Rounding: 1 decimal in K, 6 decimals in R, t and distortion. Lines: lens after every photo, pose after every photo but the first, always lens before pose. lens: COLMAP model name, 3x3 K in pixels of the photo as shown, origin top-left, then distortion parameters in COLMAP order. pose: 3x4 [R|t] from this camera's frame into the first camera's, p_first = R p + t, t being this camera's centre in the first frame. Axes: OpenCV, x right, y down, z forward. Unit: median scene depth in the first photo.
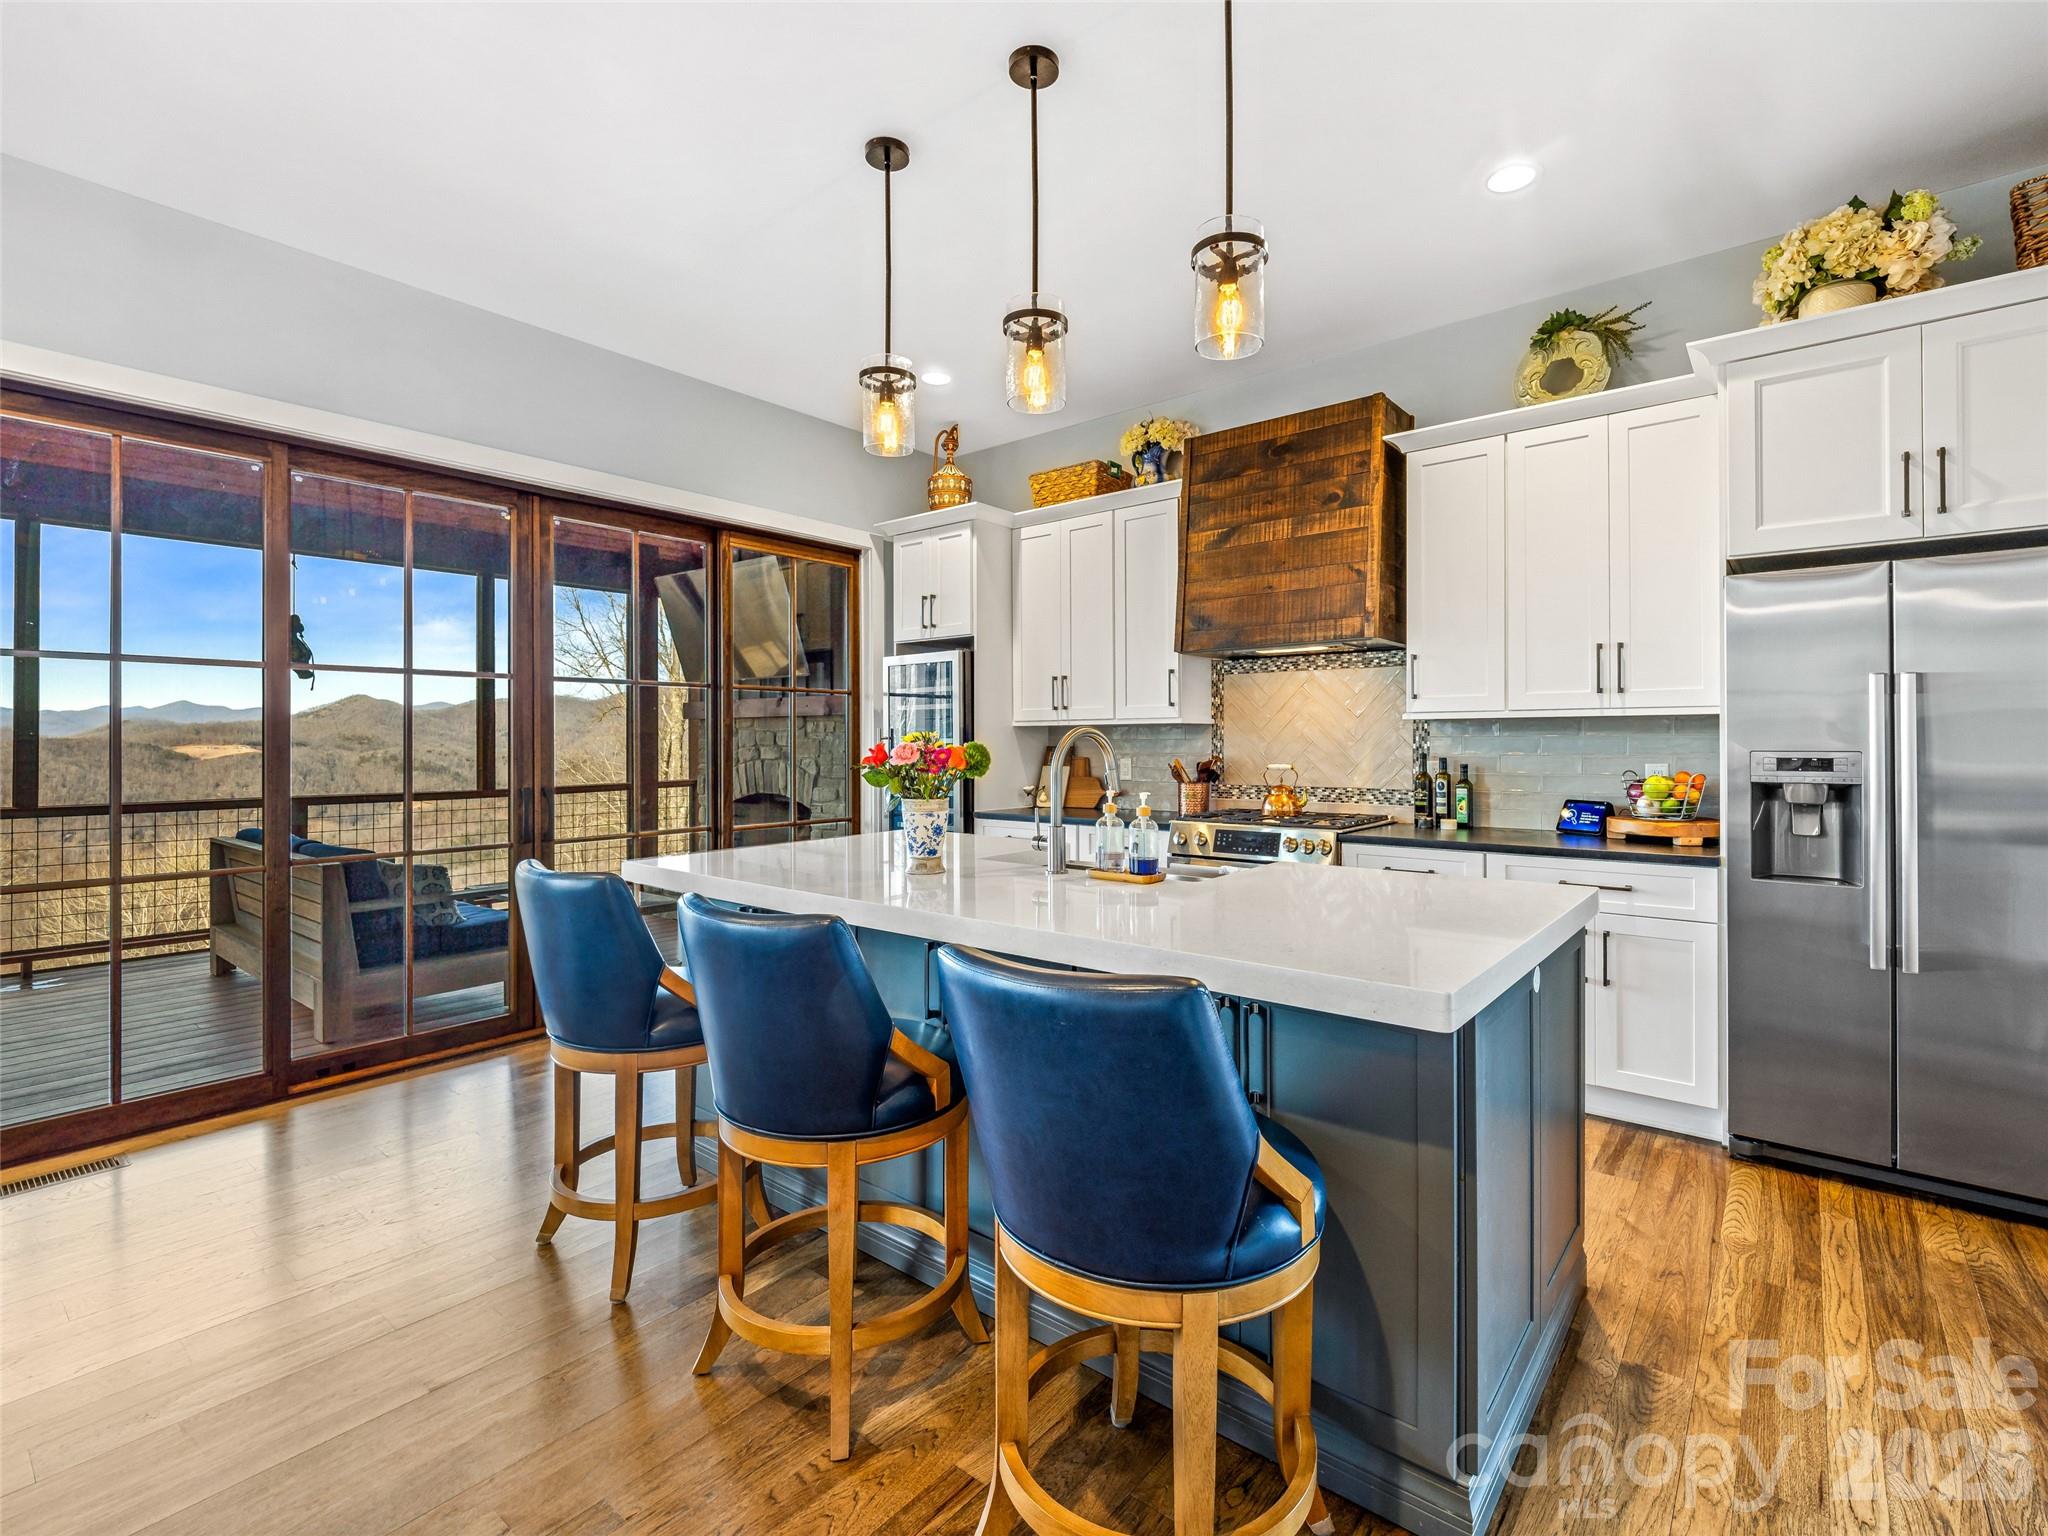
lens RADIAL K [[954.5, 0, 1030.2], [0, 954.5, 754.5], [0, 0, 1]] dist [-0.006492, -0.000362]
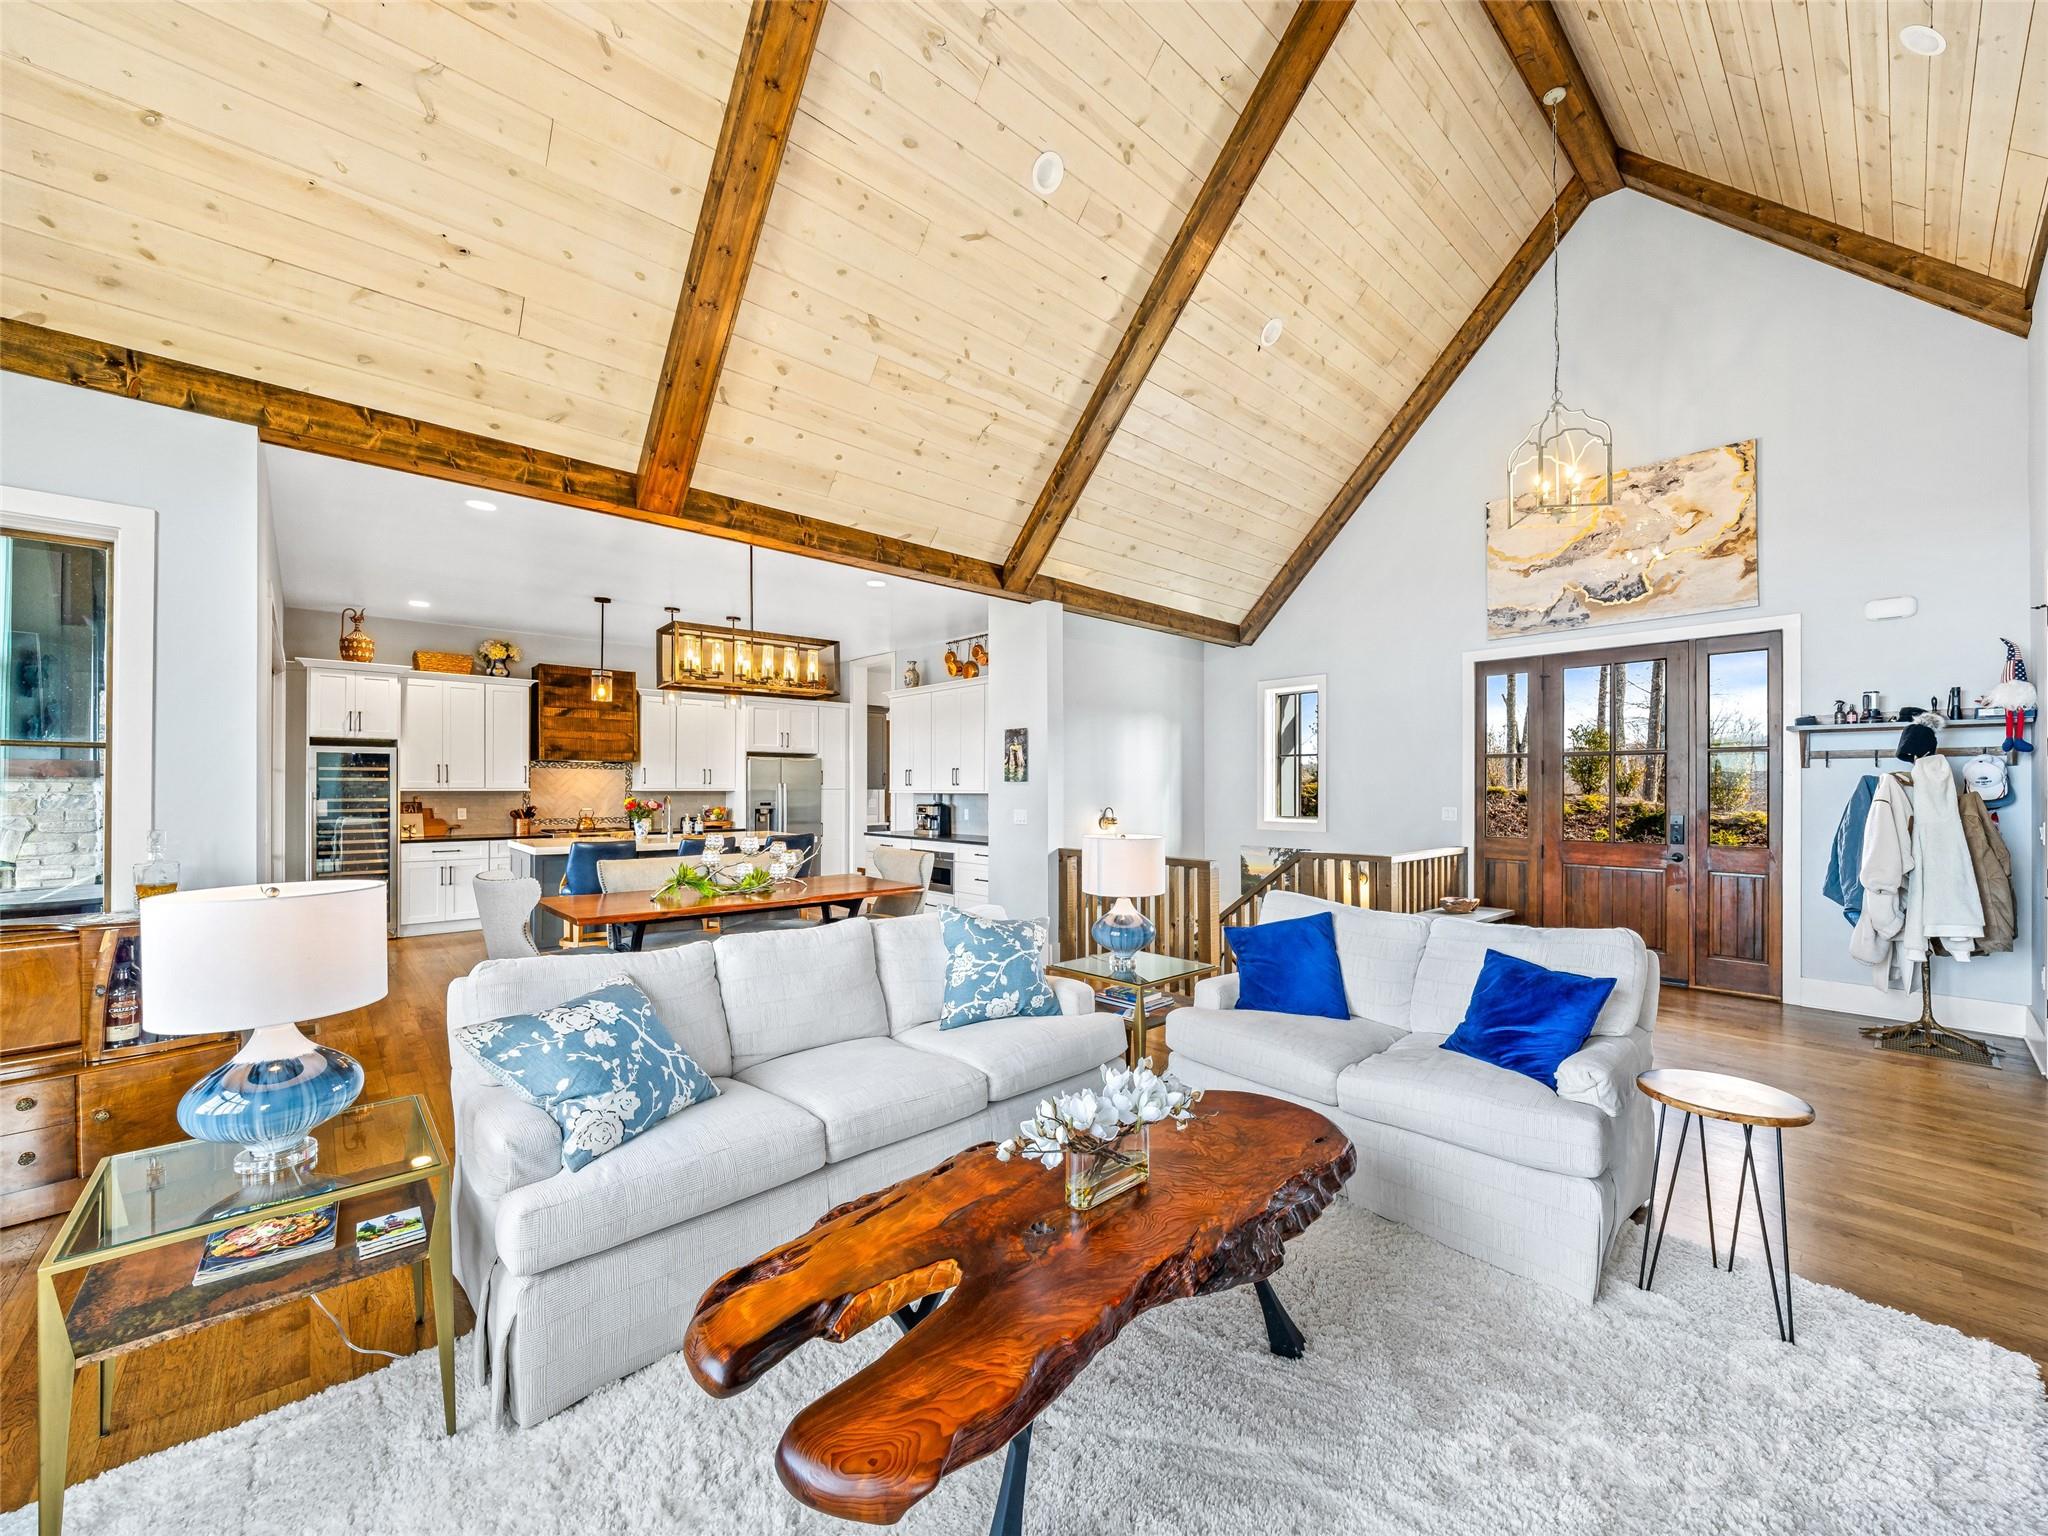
lens RADIAL K [[792.3, 0, 1035.1], [0, 792.3, 785.1], [0, 0, 1]] dist [-0.011919, 0.001140]
pose [[0.141900, 0.003829, 0.989874, -1.557915], [0.006787, 0.999965, -0.004841, -0.031596], [-0.989858, 0.007405, 0.141869, -0.417817]]
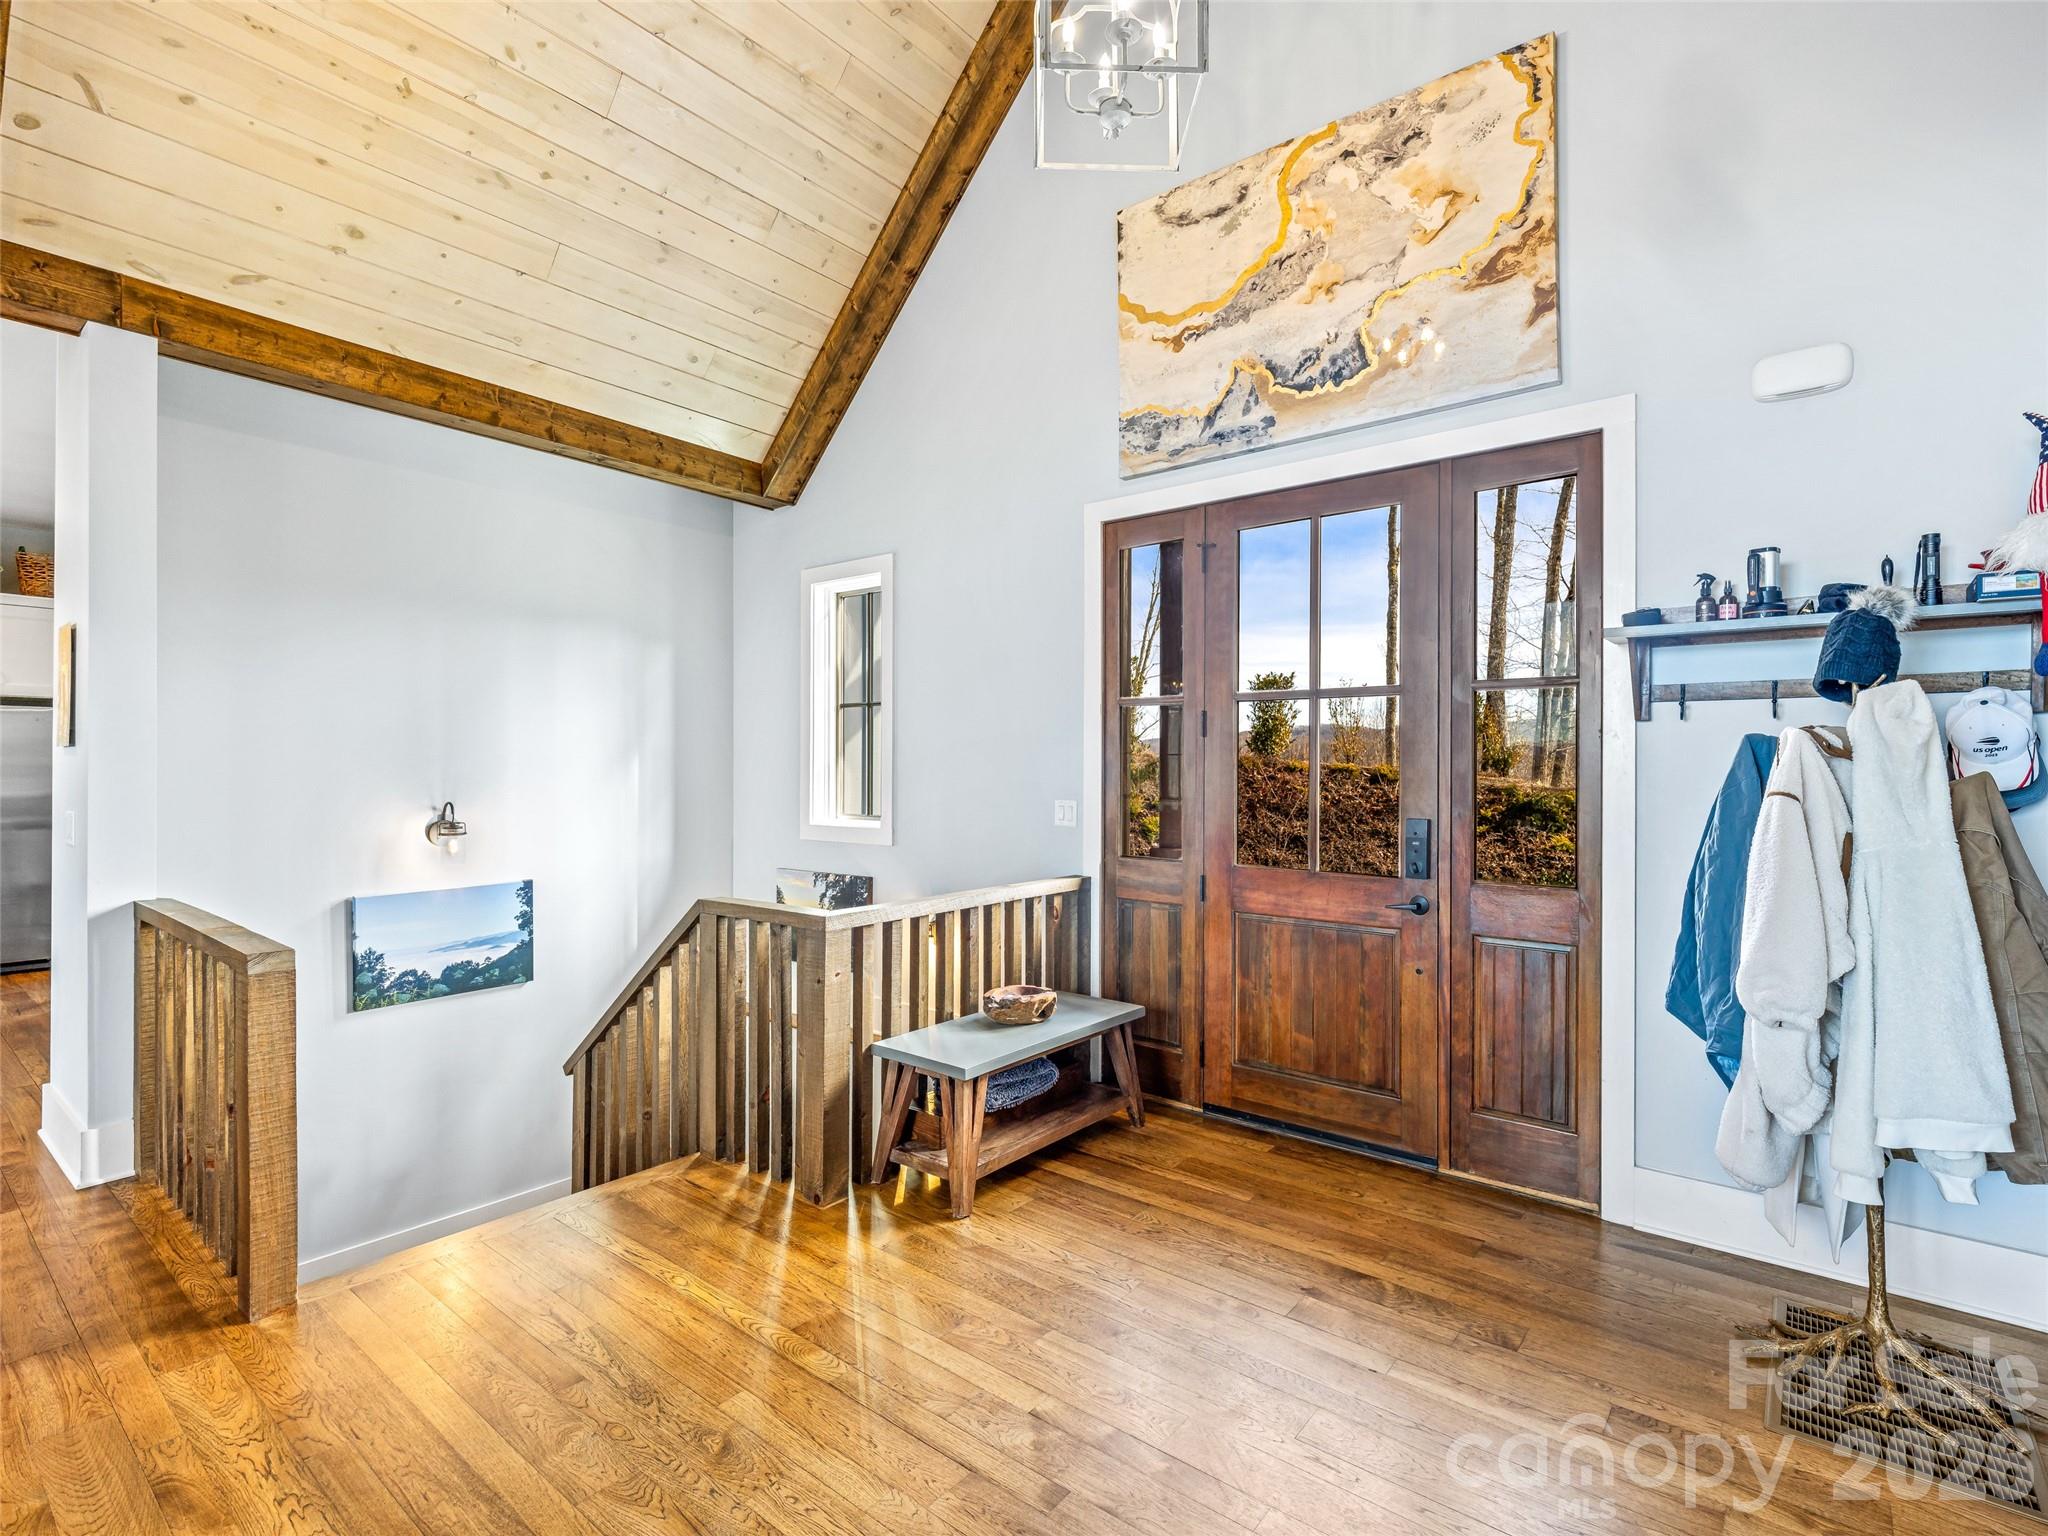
lens RADIAL K [[987.7, 0, 1017.9], [0, 987.7, 756.2], [0, 0, 1]] dist [0.001884, -0.005746]
pose [[-0.020475, 0.008961, 0.999750, -0.908797], [0.004185, 0.999952, -0.008877, -0.025939], [-0.999782, 0.004003, -0.020511, -0.946709]]
